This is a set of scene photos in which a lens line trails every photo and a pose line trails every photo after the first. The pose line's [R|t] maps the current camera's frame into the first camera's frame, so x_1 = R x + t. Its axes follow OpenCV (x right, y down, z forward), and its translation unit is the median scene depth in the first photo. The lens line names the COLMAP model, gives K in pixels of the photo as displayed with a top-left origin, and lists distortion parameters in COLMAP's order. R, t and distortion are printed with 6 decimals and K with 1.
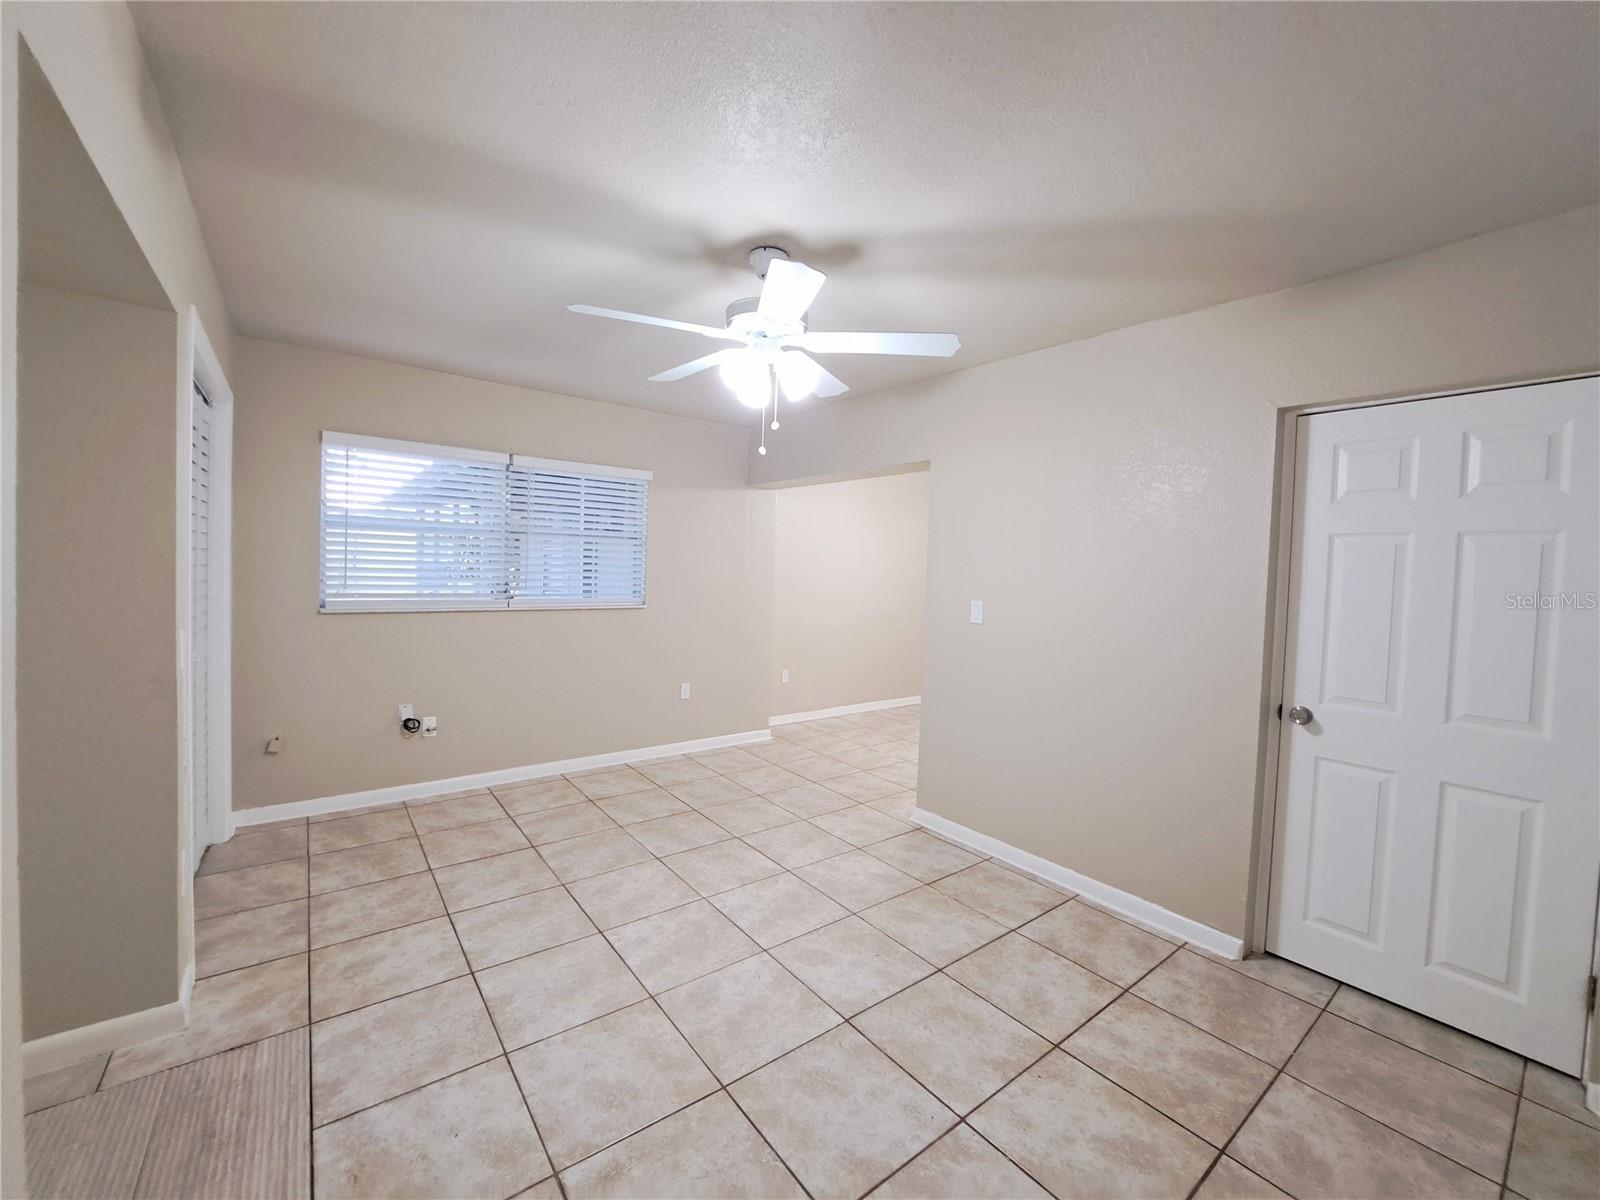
lens RADIAL K [[635.0, 0, 800.2], [0, 635.0, 589.0], [0, 0, 1]] dist [-0.019967, -0.000130]
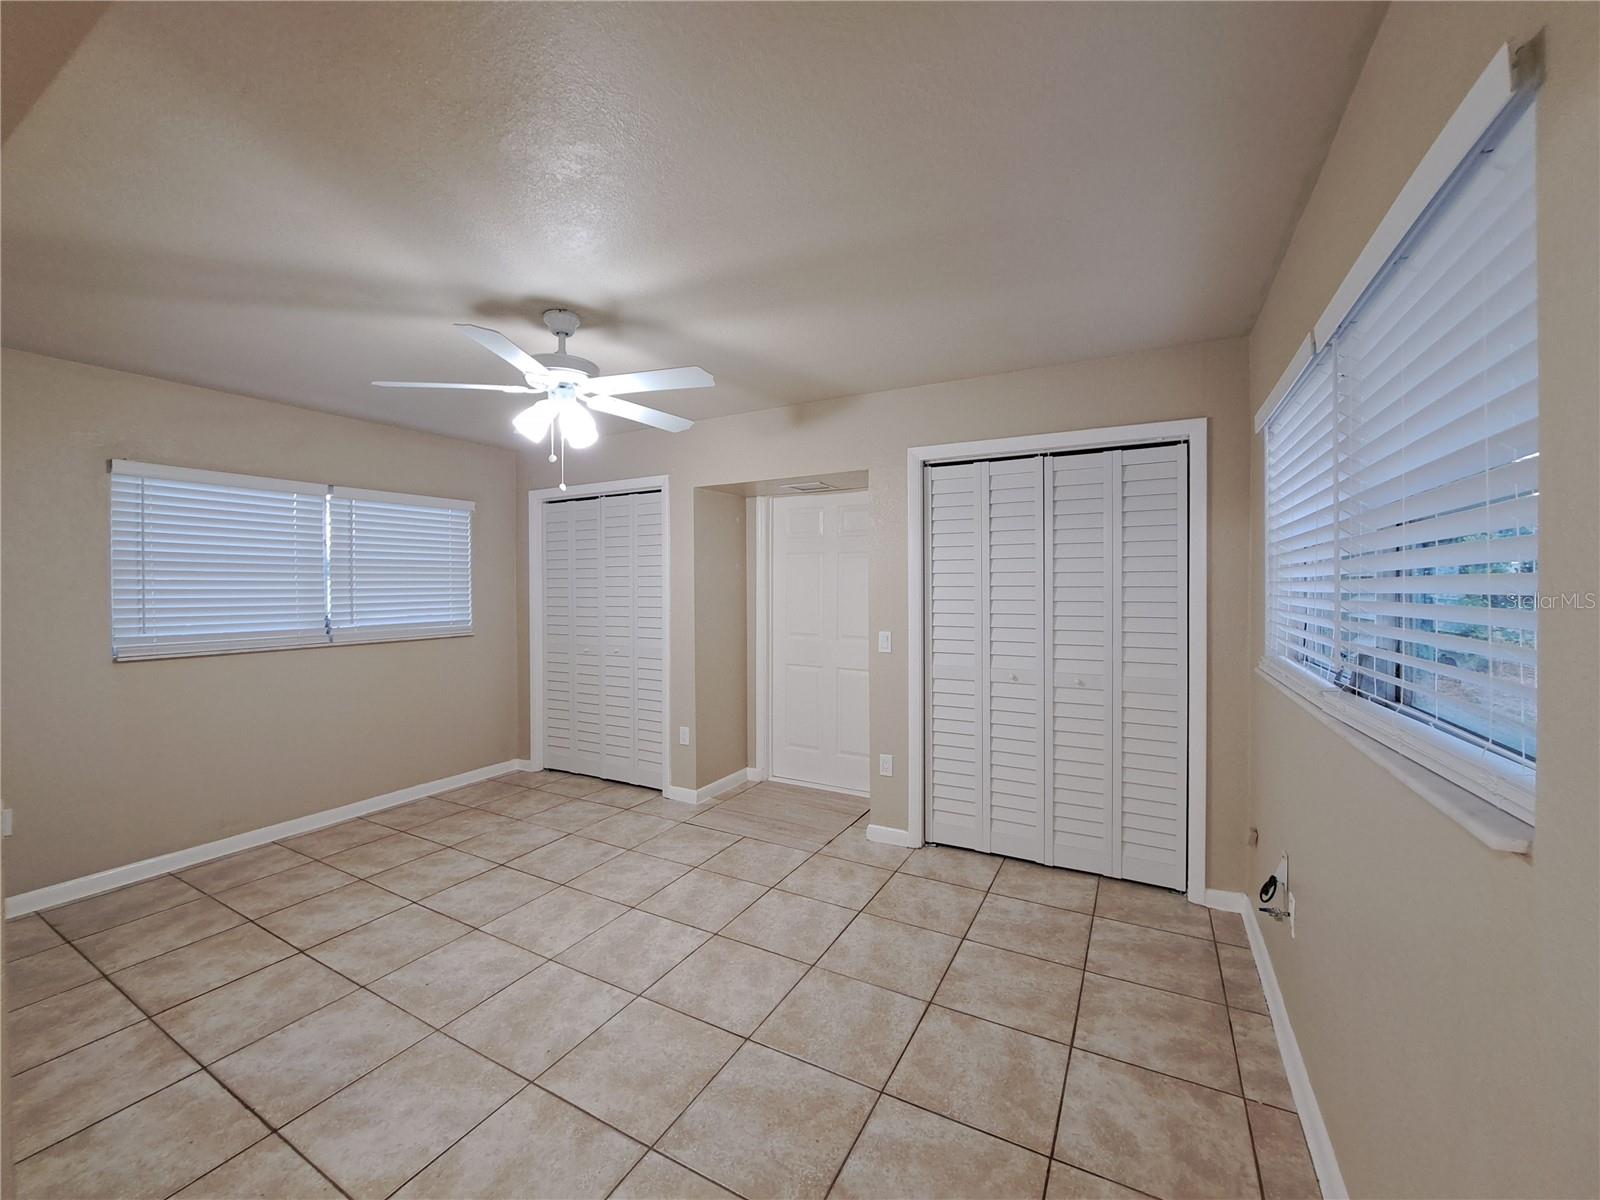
lens RADIAL K [[635.0, 0, 800.2], [0, 635.0, 589.0], [0, 0, 1]] dist [-0.019967, -0.000130]
pose [[-0.916476, -0.027703, -0.399129, -0.002736], [-0.039382, 0.999002, 0.021089, -0.072748], [0.398147, 0.035046, -0.916652, 2.060013]]
